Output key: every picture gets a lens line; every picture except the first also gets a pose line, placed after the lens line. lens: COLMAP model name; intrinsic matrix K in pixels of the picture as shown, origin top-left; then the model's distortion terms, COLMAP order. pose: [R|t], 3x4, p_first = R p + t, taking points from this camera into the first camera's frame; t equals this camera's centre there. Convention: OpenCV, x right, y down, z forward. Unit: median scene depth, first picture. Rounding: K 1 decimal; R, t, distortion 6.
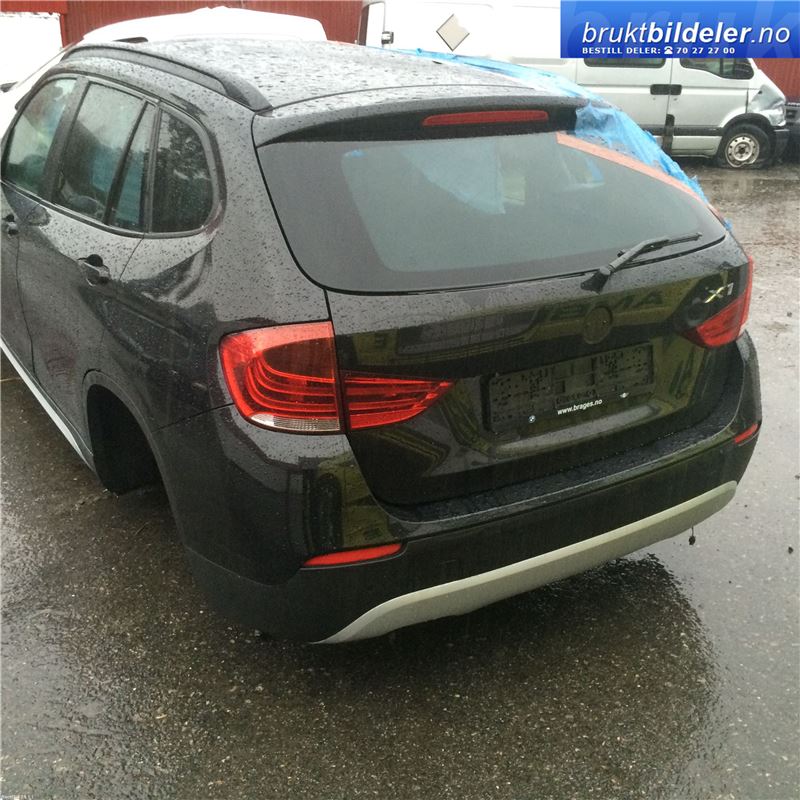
lens RADIAL K [[982.7, 0, 400.0], [0, 982.7, 400.0], [0, 0, 1]] dist [0.023970, 0.007428]
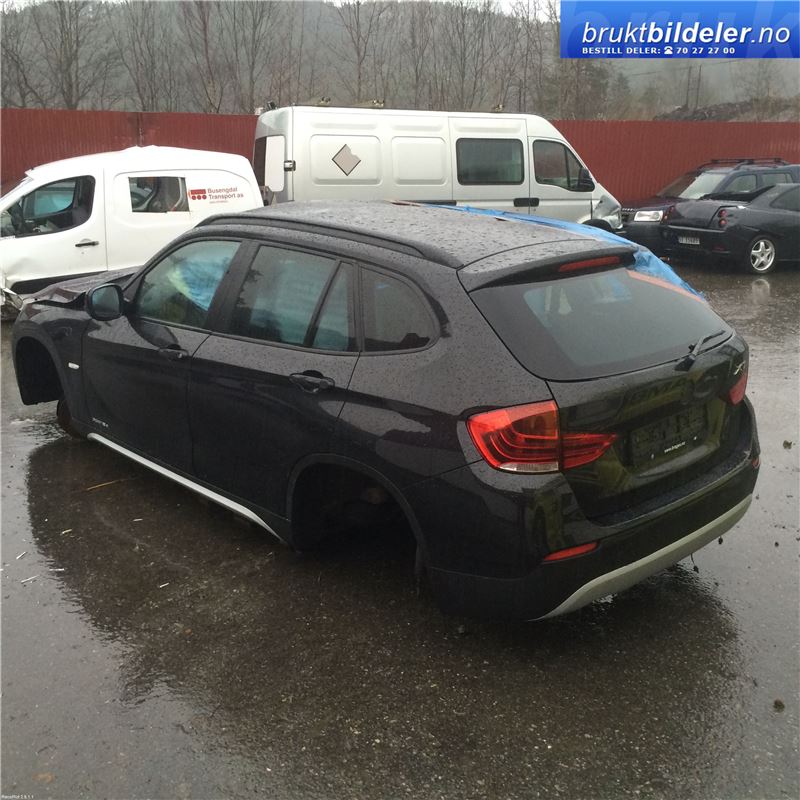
lens RADIAL K [[1009.8, 0, 400.0], [0, 1009.8, 400.0], [0, 0, 1]] dist [0.099983, -0.150155]
pose [[0.977168, -0.071105, 0.200218, -0.519522], [0.090349, 0.991955, -0.088667, 0.034056], [-0.192303, 0.104732, 0.975731, -0.442573]]
